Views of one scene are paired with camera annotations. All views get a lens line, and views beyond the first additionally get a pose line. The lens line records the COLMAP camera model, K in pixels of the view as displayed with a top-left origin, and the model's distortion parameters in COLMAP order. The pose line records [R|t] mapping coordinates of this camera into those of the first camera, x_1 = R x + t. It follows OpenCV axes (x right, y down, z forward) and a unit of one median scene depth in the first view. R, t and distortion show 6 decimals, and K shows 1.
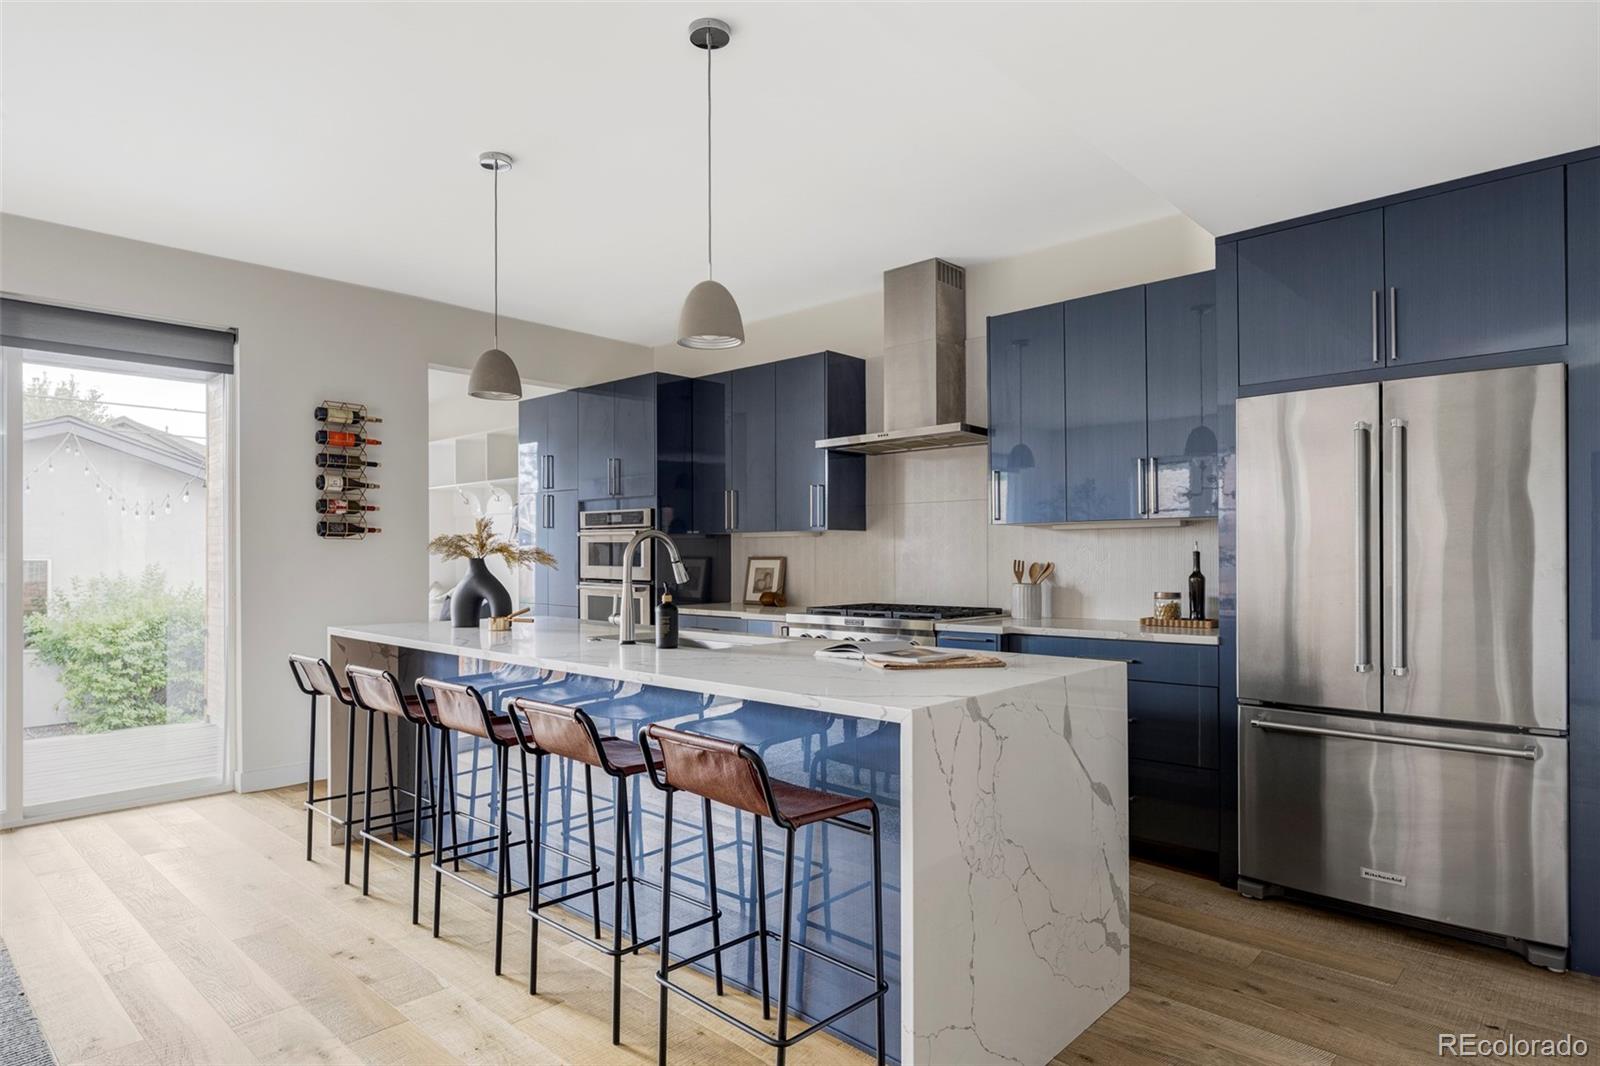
lens RADIAL K [[901.6, 0, 801.5], [0, 901.6, 543.6], [0, 0, 1]] dist [-0.007972, 0.000377]
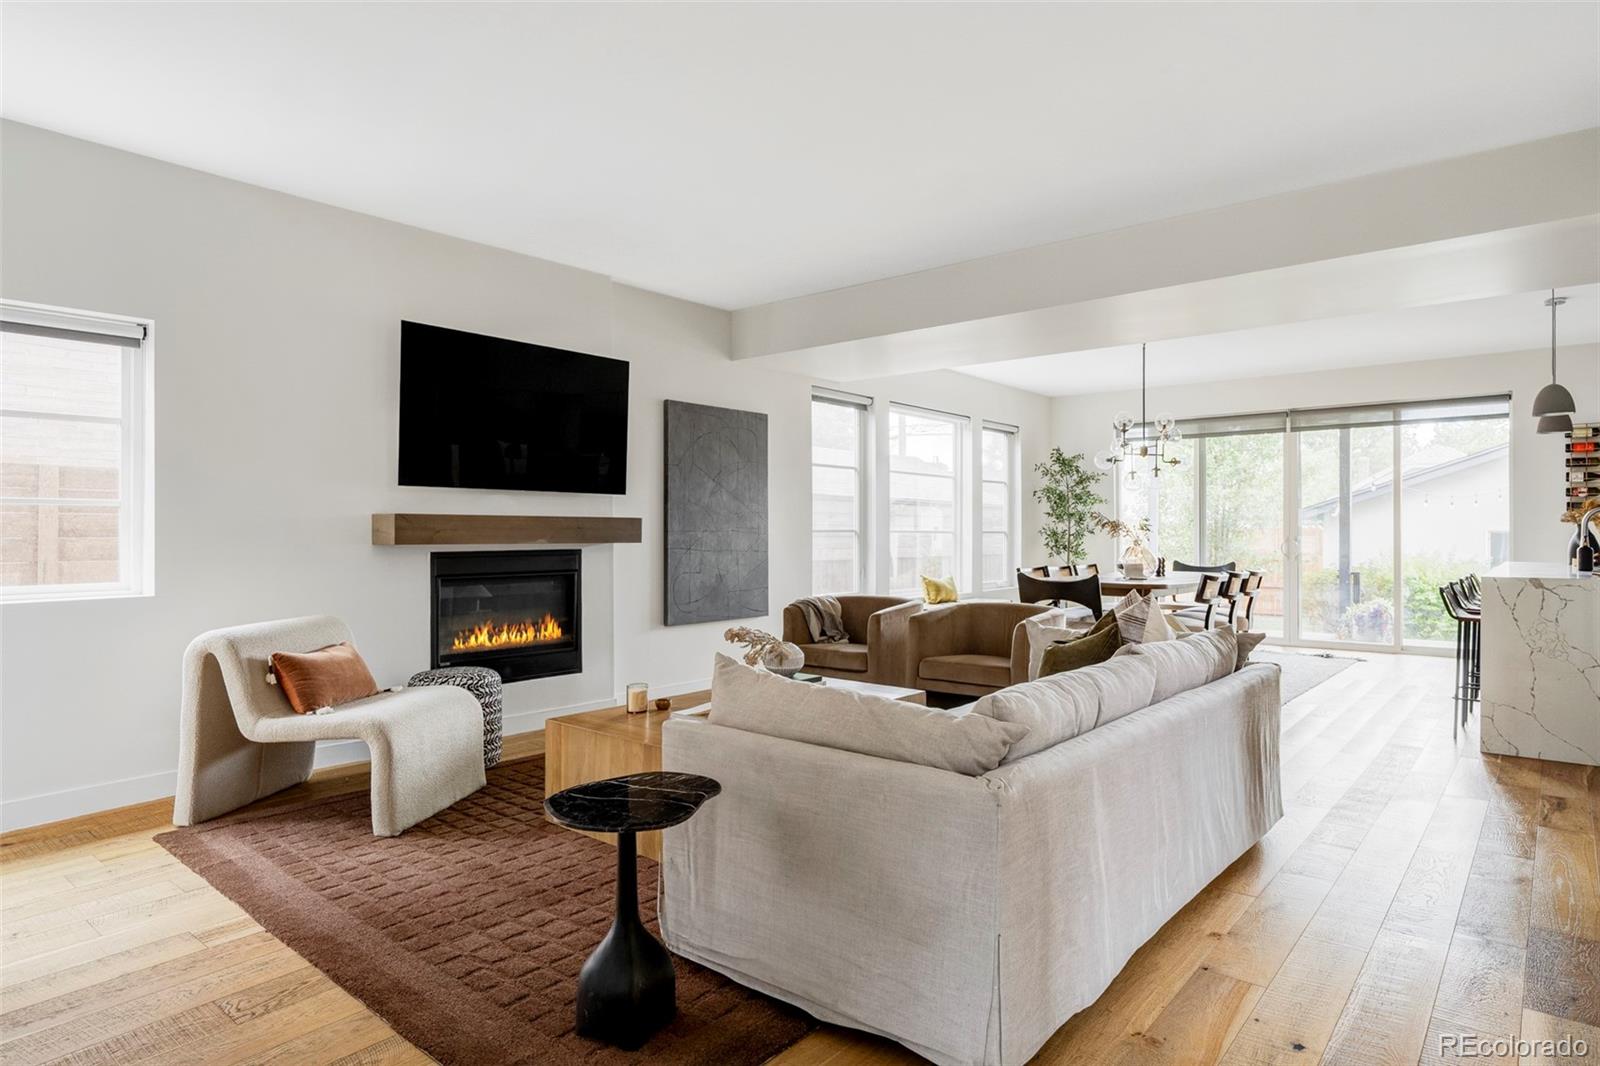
lens RADIAL K [[901.6, 0, 787.8], [0, 901.6, 535.6], [0, 0, 1]] dist [-0.007972, 0.000377]
pose [[0.035172, 0.007620, -0.999352, 0.992881], [0.011507, 0.999902, 0.008029, 0.006766], [0.999315, -0.011782, 0.035081, -0.425841]]
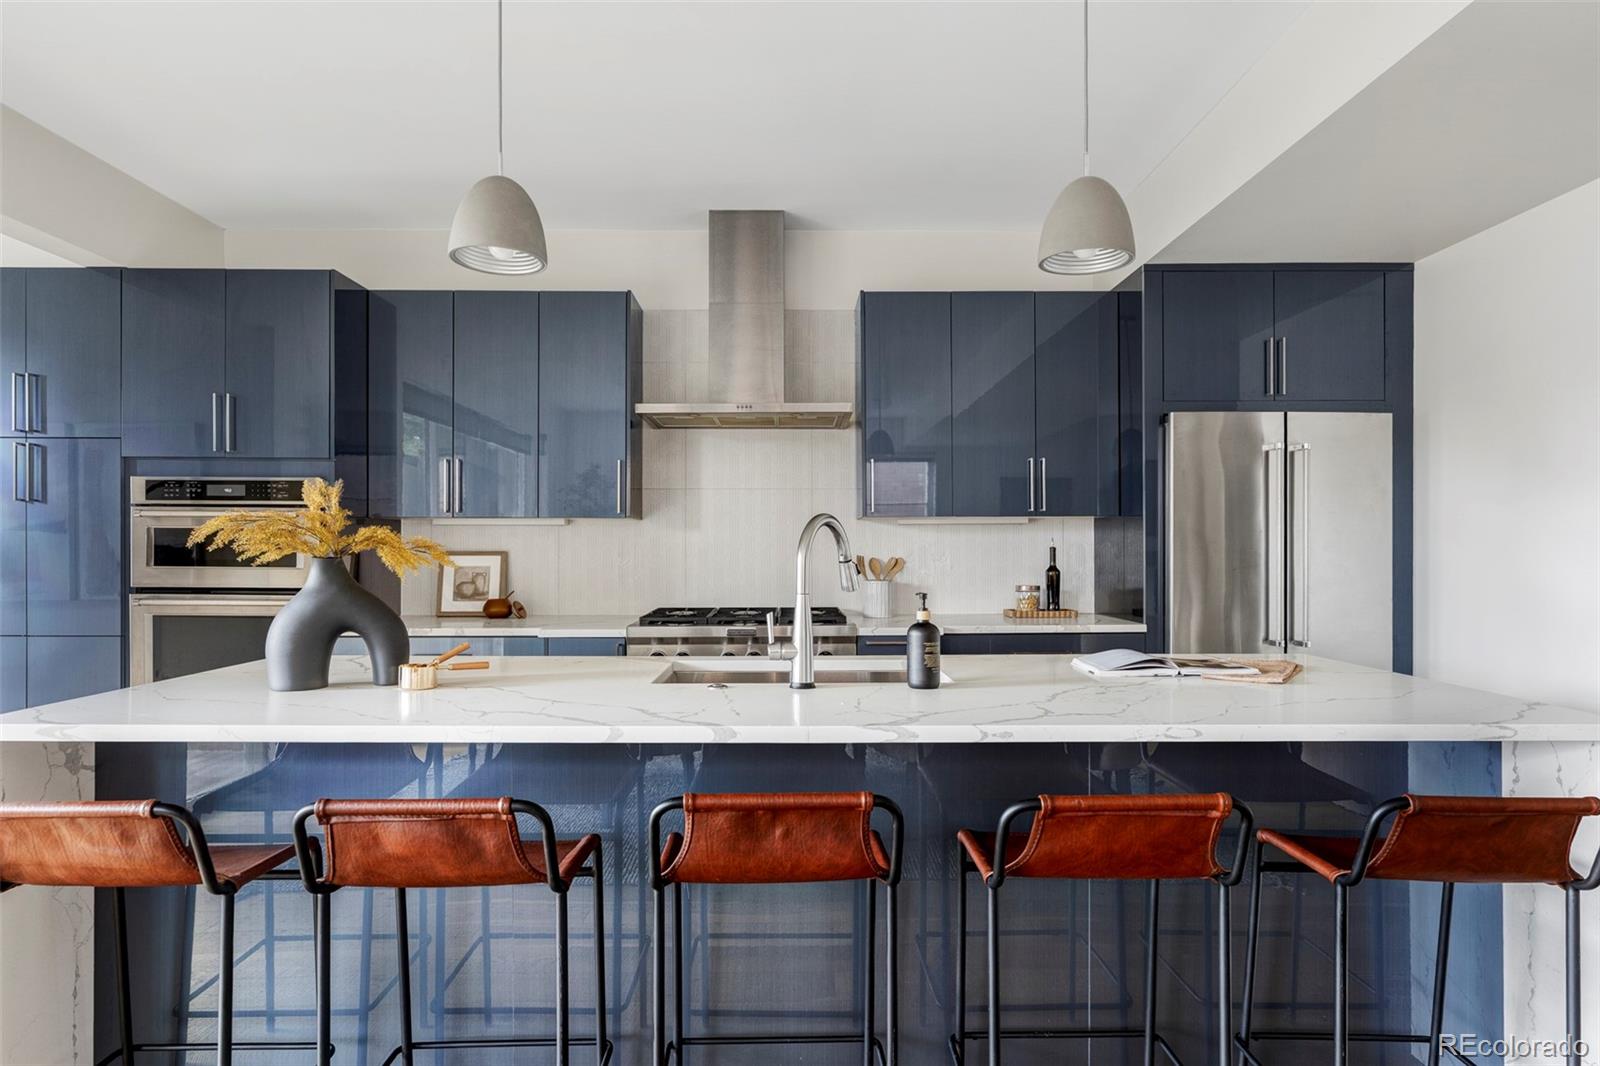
lens RADIAL K [[901.6, 0, 789.8], [0, 901.6, 548.9], [0, 0, 1]] dist [-0.007972, 0.000377]
pose [[0.731209, -0.000473, 0.682154, -0.419623], [-0.010881, 0.999864, 0.012358, 0.000837], [-0.682067, -0.016459, 0.731104, 0.335862]]
